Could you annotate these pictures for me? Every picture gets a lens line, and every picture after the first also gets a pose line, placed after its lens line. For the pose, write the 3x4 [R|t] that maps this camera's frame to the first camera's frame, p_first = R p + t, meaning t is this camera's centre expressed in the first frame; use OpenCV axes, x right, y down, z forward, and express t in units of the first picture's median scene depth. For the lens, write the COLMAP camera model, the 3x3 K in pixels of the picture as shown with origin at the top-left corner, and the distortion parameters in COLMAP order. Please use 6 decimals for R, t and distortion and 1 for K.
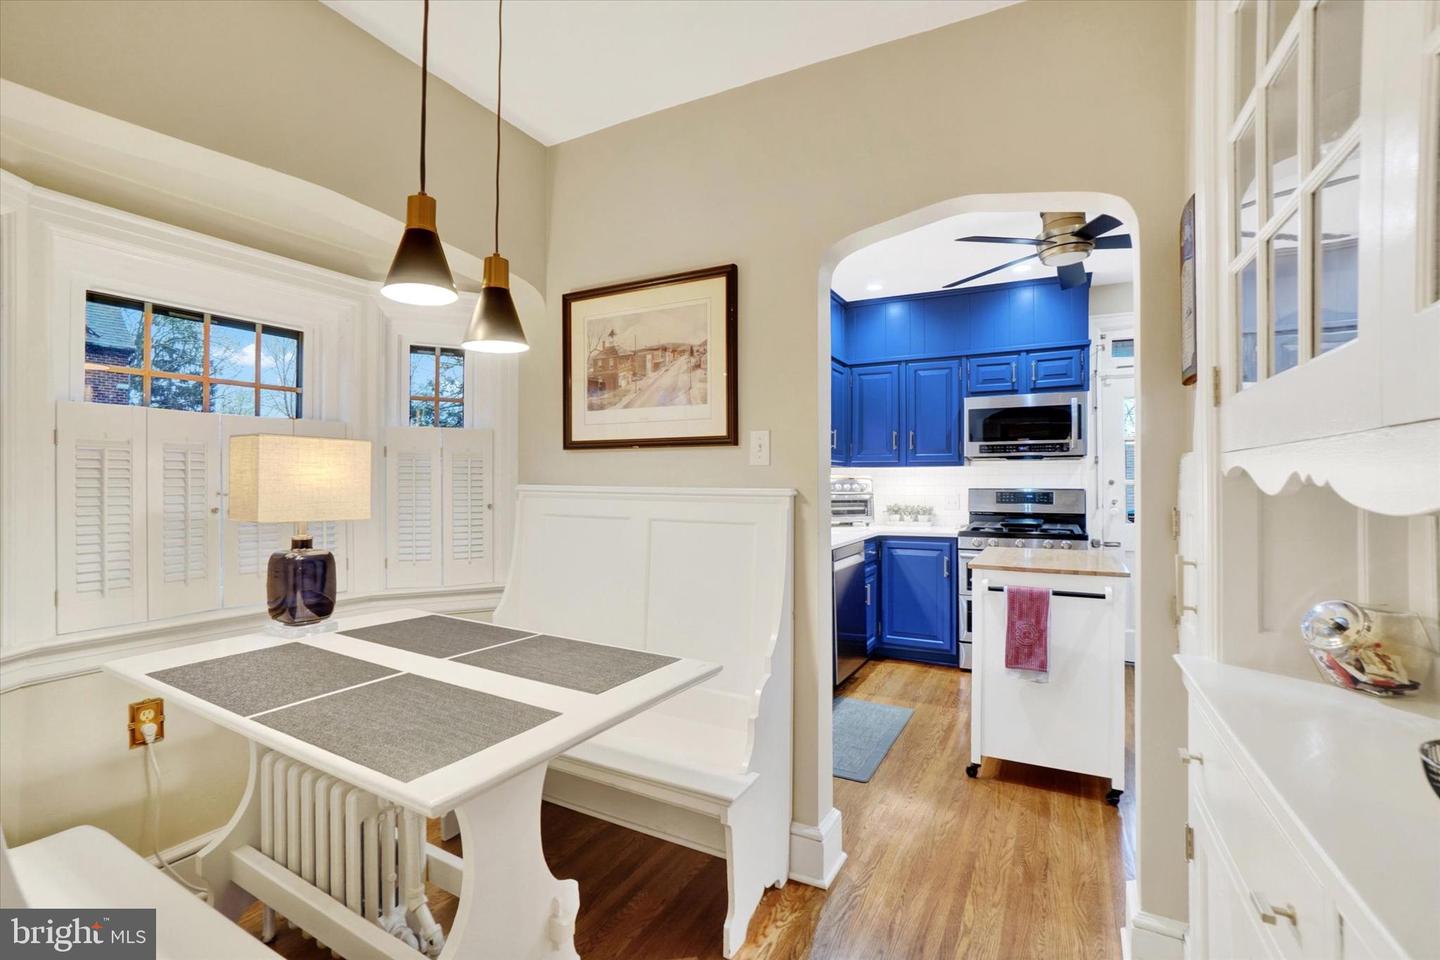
lens RADIAL K [[656.7, 0, 710.4], [0, 656.7, 477.8], [0, 0, 1]] dist [-0.043791, 0.002757]
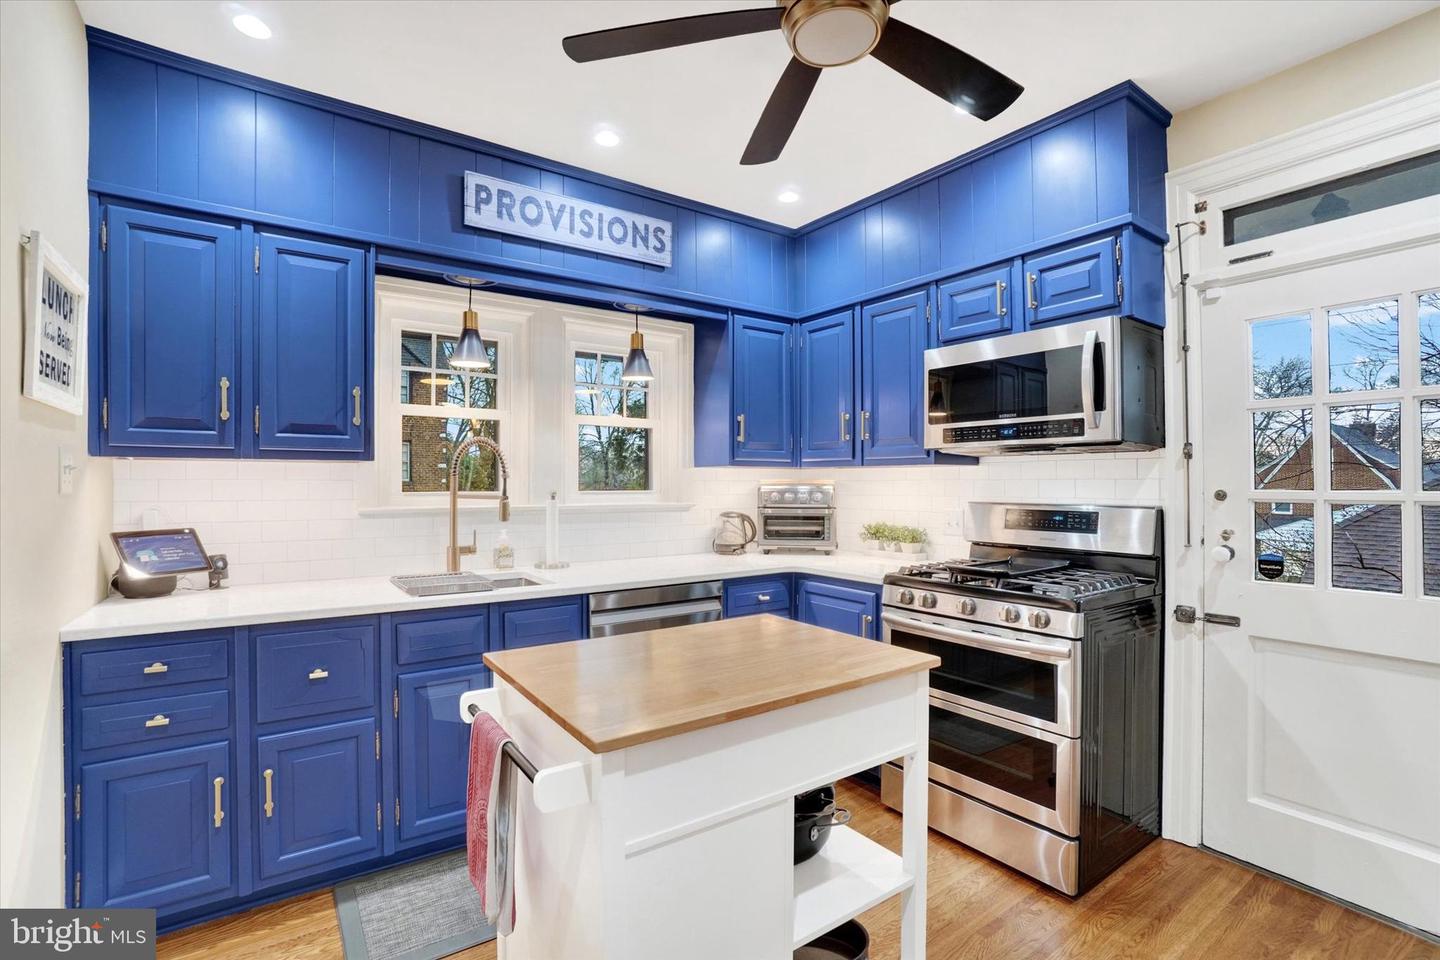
lens RADIAL K [[656.7, 0, 684.3], [0, 656.7, 475.4], [0, 0, 1]] dist [-0.043791, 0.002757]
pose [[0.891904, -0.001355, -0.452222, 0.472131], [-0.000719, 0.999990, -0.004413, -0.005991], [0.452223, 0.004262, 0.891895, 0.375093]]
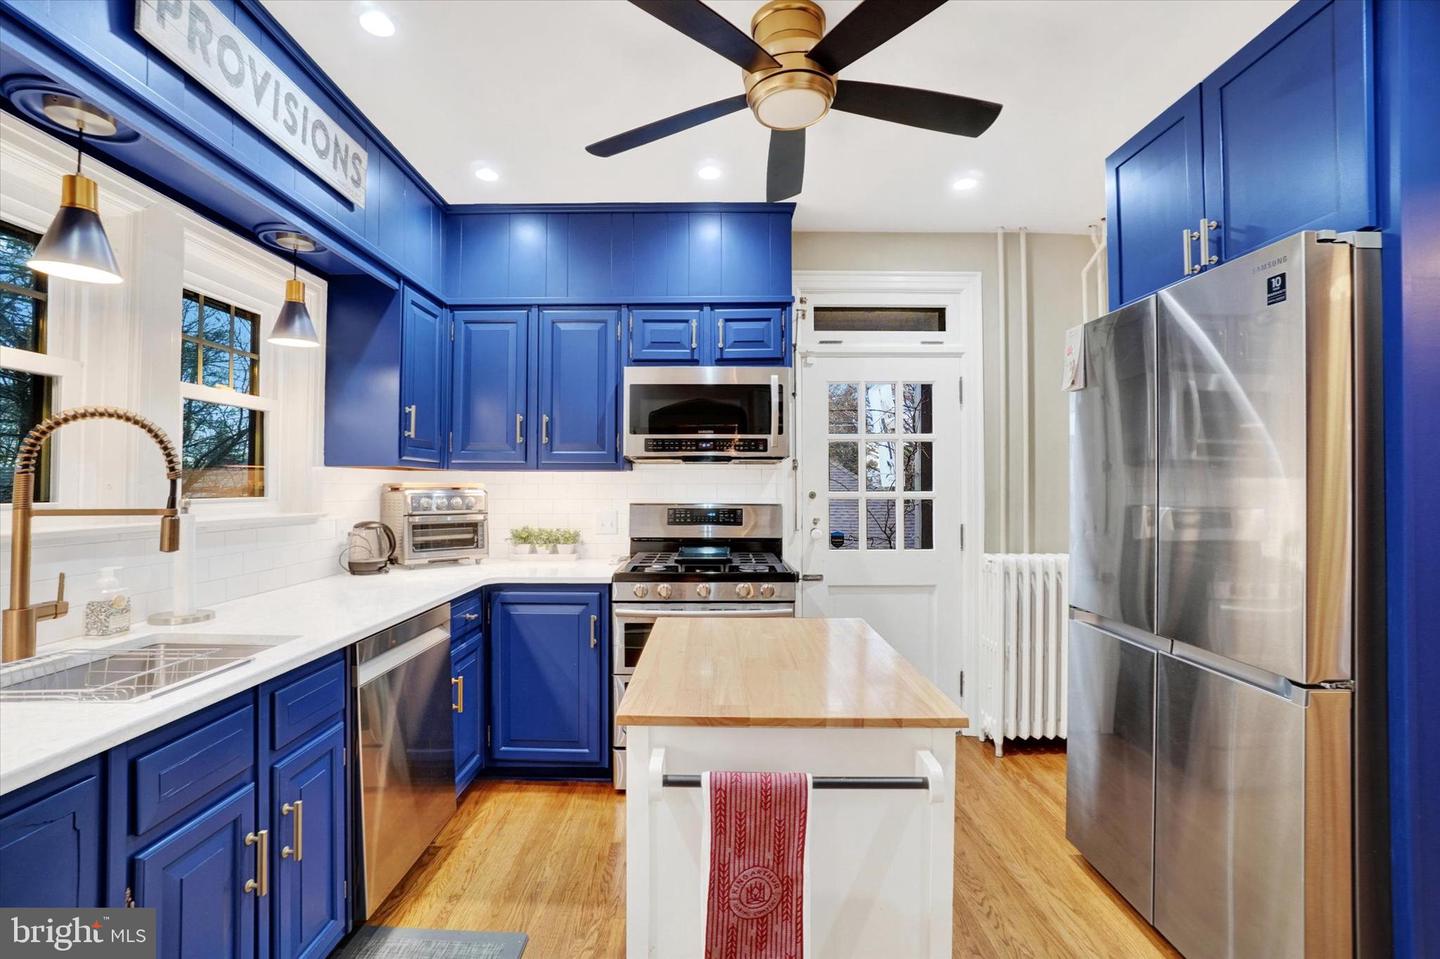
lens RADIAL K [[656.7, 0, 715.3], [0, 656.7, 474.1], [0, 0, 1]] dist [-0.043791, 0.002757]
pose [[0.878631, 0.012239, 0.477344, 0.159520], [-0.005696, 0.999869, -0.015151, -0.005098], [-0.477467, 0.010593, 0.878586, 0.384512]]
